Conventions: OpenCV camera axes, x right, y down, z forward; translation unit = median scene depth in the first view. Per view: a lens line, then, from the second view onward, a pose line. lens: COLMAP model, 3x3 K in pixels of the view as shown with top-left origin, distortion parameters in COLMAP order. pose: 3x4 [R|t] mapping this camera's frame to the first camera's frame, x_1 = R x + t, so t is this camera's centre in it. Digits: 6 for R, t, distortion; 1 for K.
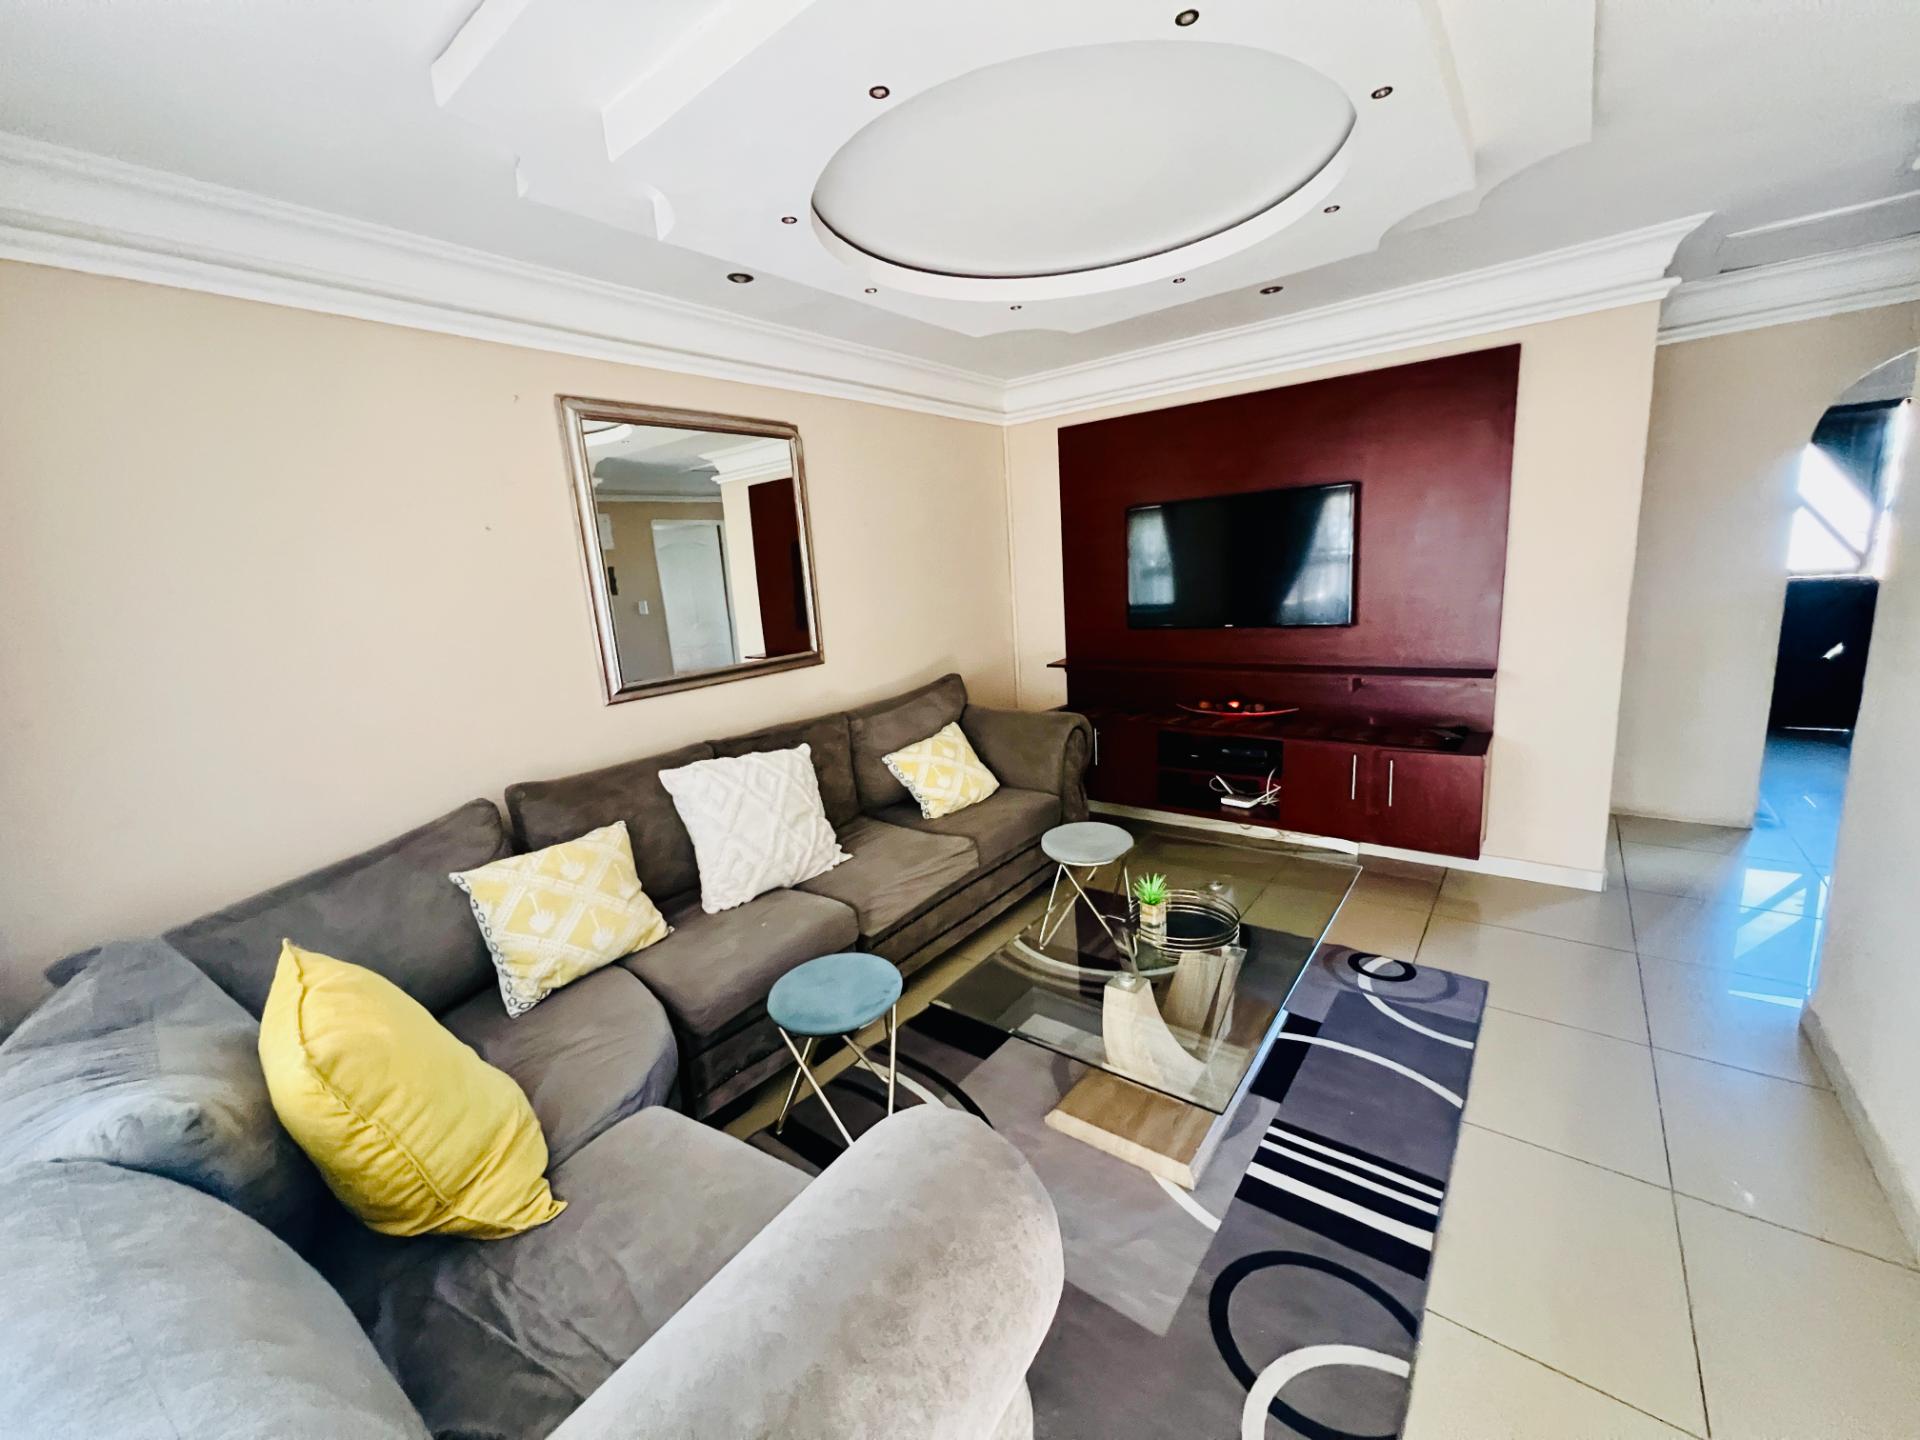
lens RADIAL K [[767.9, 0, 955.6], [0, 767.9, 720.4], [0, 0, 1]] dist [-0.002905, 0.000602]
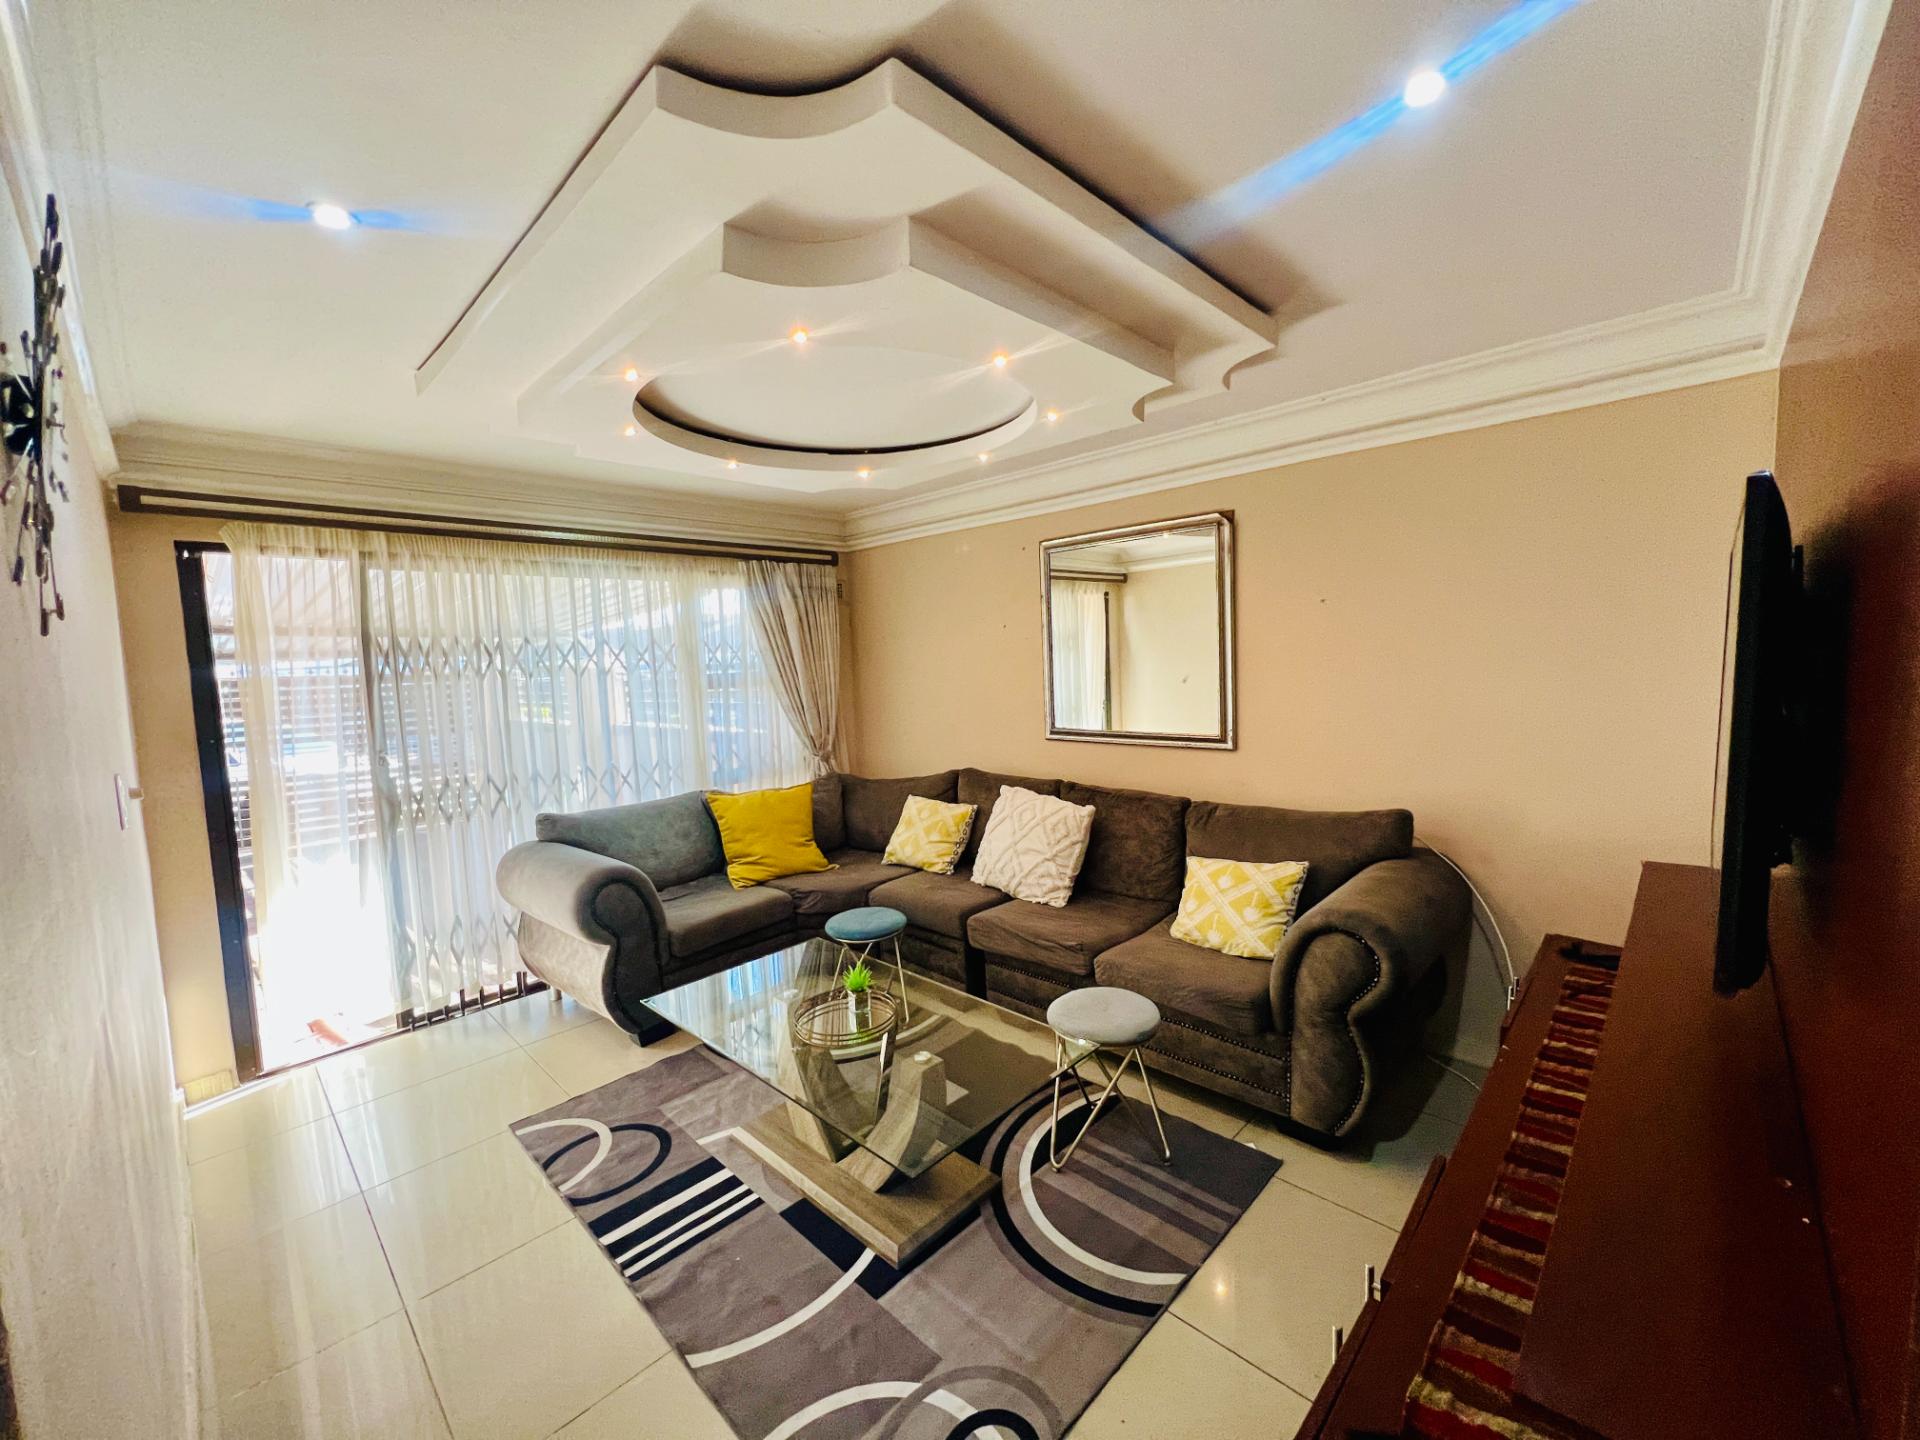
lens RADIAL K [[767.9, 0, 963.8], [0, 767.9, 722.9], [0, 0, 1]] dist [-0.002905, 0.000602]
pose [[-0.103996, 0.163120, -0.981110, 1.123586], [-0.152016, 0.972261, 0.177762, -0.319529], [0.982892, 0.167631, -0.076314, 1.040351]]
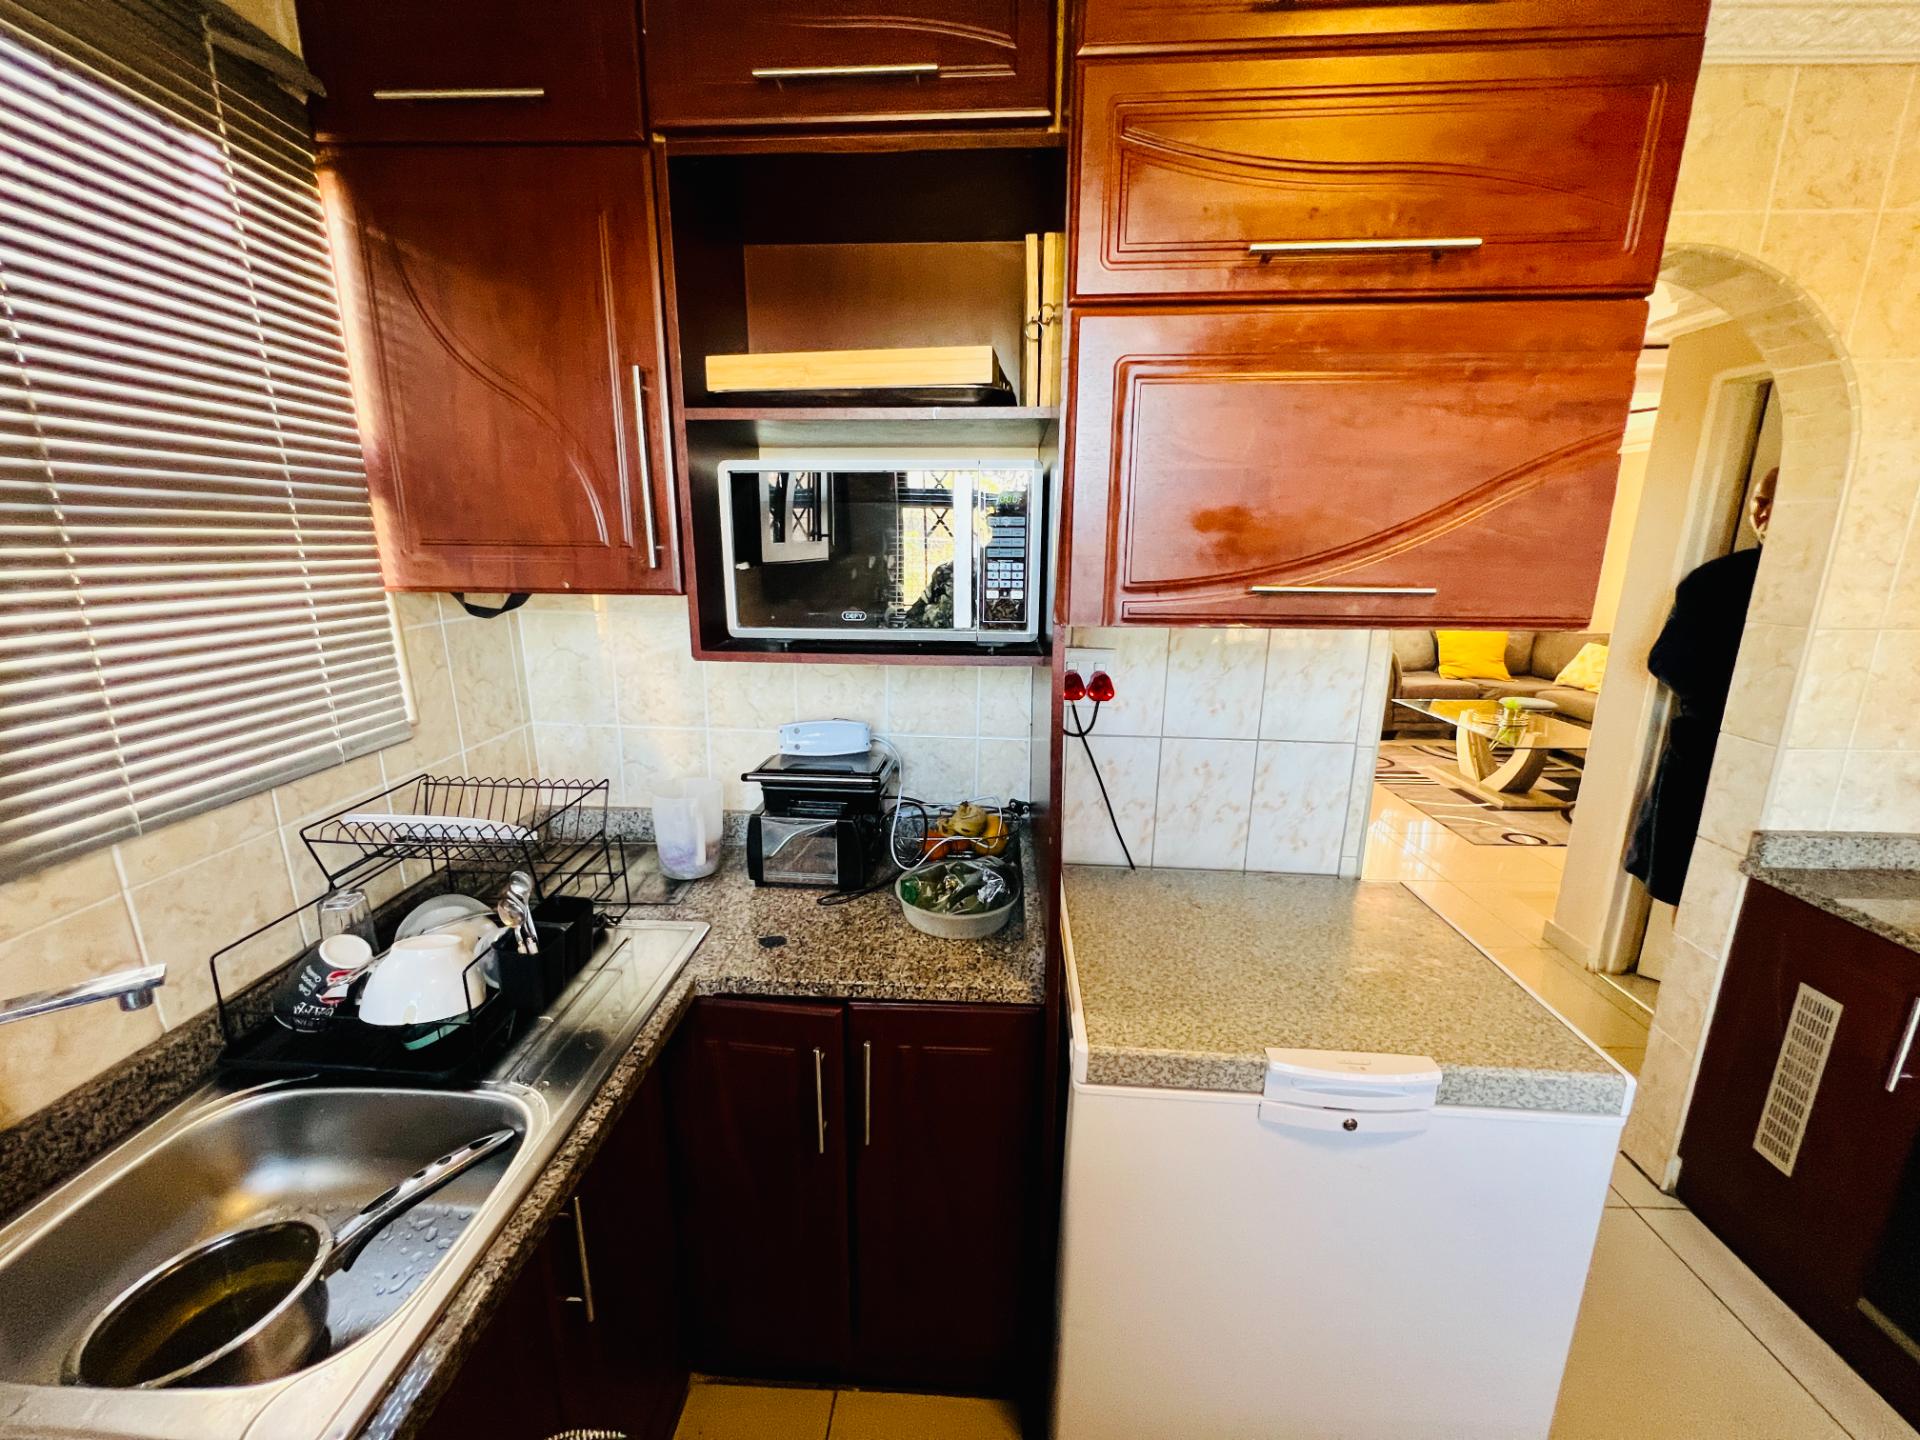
lens RADIAL K [[767.9, 0, 960.4], [0, 767.9, 715.9], [0, 0, 1]] dist [-0.002905, 0.000602]
pose [[-0.812122, 0.196030, -0.549572, 2.511793], [-0.062144, 0.907459, 0.415520, -0.519970], [0.580168, 0.371606, -0.724785, 1.516736]]
